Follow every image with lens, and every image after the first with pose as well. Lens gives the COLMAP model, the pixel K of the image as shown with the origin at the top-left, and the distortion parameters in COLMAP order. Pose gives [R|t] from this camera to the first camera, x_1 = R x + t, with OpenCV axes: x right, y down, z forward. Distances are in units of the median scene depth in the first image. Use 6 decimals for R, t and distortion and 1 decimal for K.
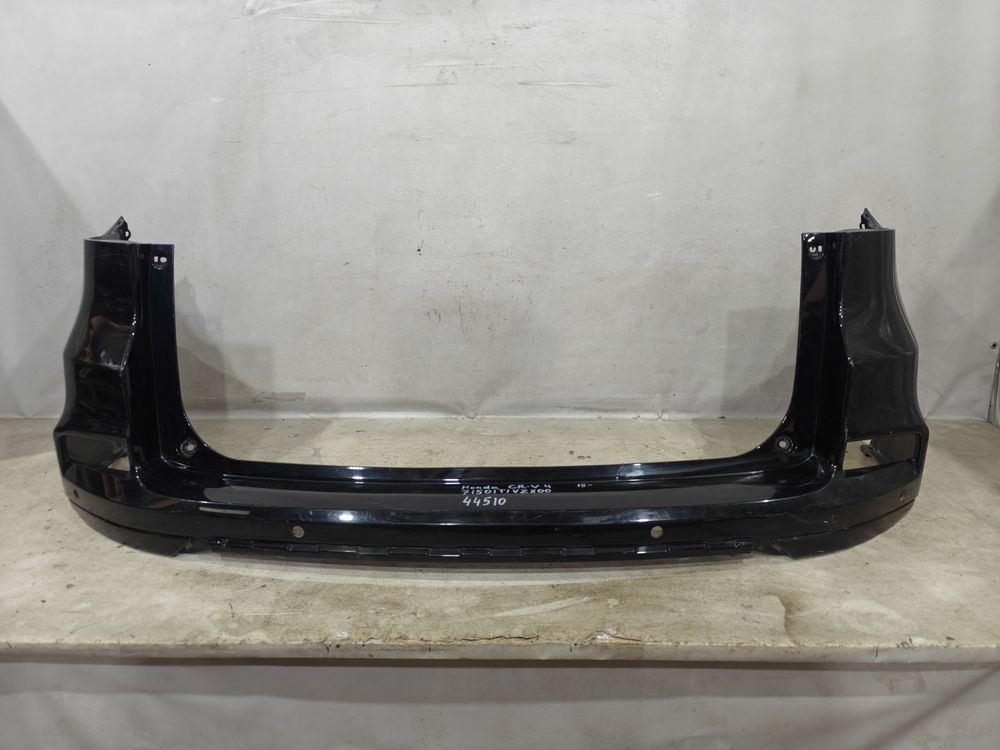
lens RADIAL K [[680.0, 0, 502.8], [0, 680.0, 373.7], [0, 0, 1]] dist [0.051542, -0.051094]
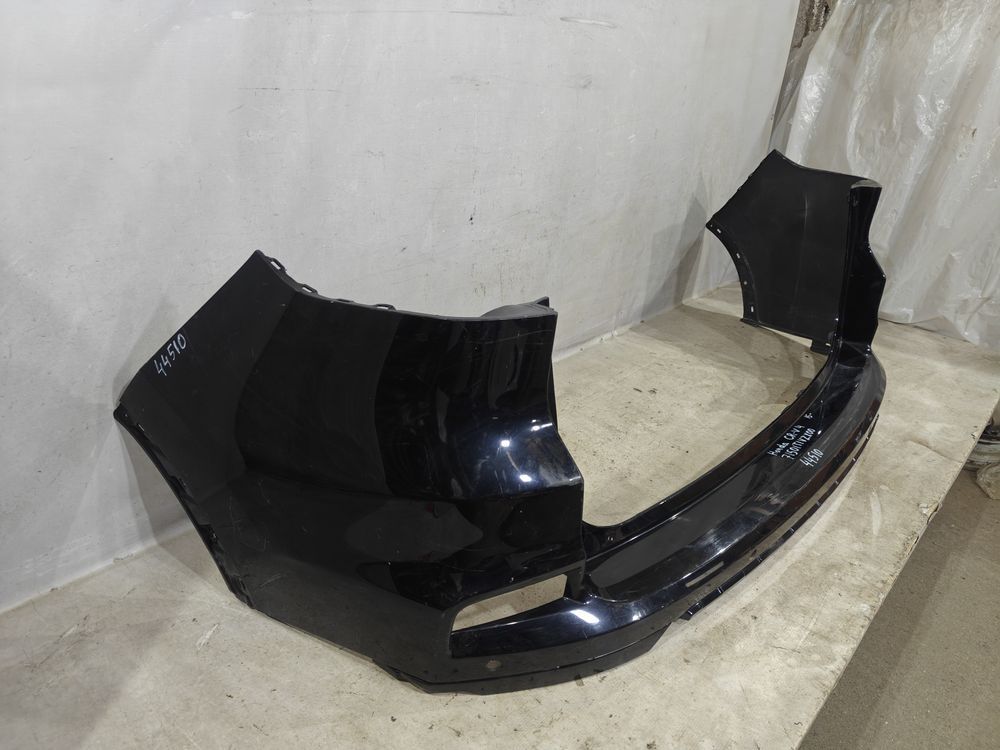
lens RADIAL K [[680.0, 0, 502.8], [0, 680.0, 373.7], [0, 0, 1]] dist [0.051542, -0.051094]
pose [[0.657474, -0.297816, 0.692123, -1.042651], [0.142453, 0.951136, 0.273947, -0.317096], [-0.739889, -0.081518, 0.667772, 0.553583]]
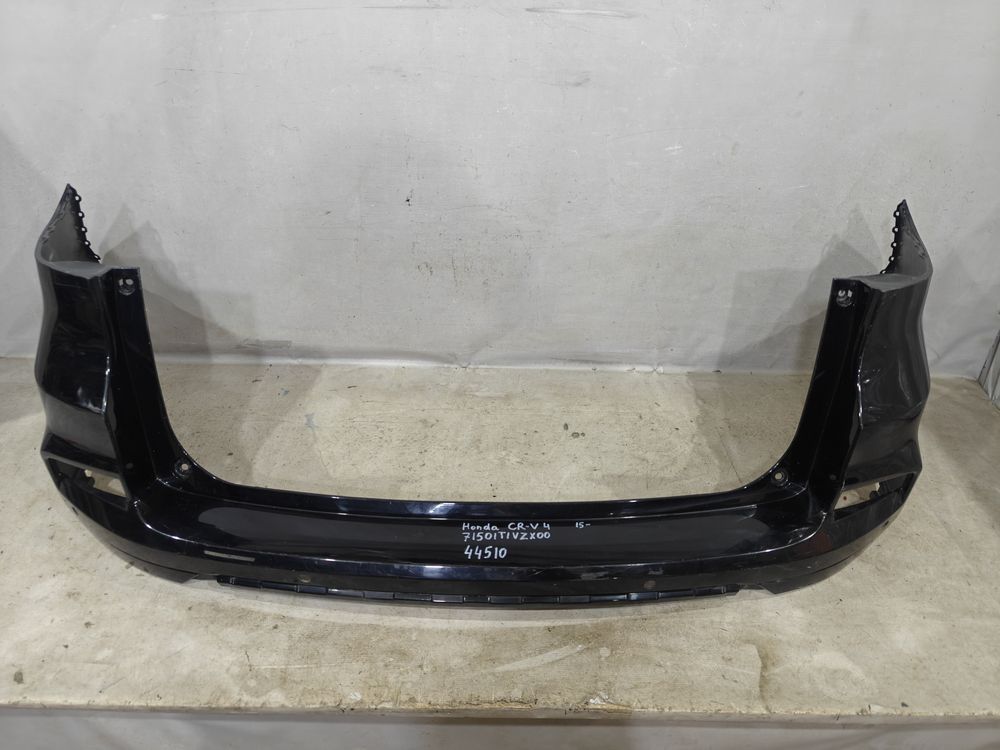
lens RADIAL K [[680.0, 0, 502.8], [0, 680.0, 373.7], [0, 0, 1]] dist [0.051542, -0.051094]
pose [[0.999358, 0.013142, 0.033338, -0.034864], [-0.022894, 0.949858, 0.311842, -0.350038], [-0.027568, -0.312405, 0.949549, 0.096340]]
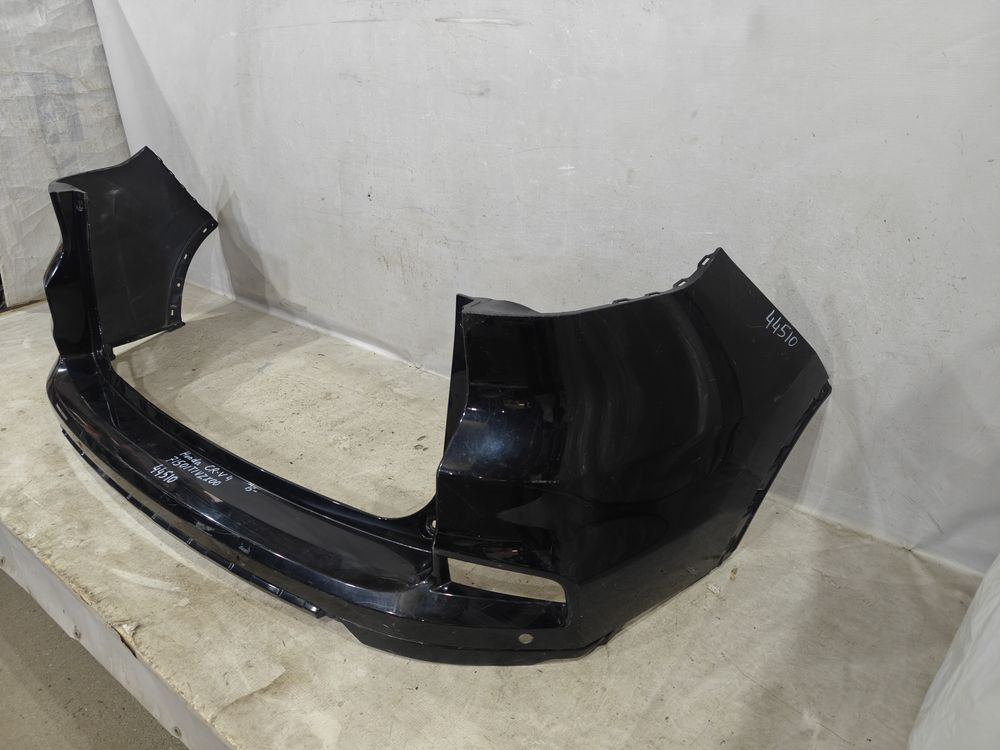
lens RADIAL K [[684.4, 0, 500.0], [0, 684.4, 375.0], [0, 0, 1]] dist [0.038953, -0.032862]
pose [[0.806333, 0.271838, -0.525292, 0.884315], [-0.145190, 0.951922, 0.269749, -0.324608], [0.573365, -0.141241, 0.807034, 0.375320]]
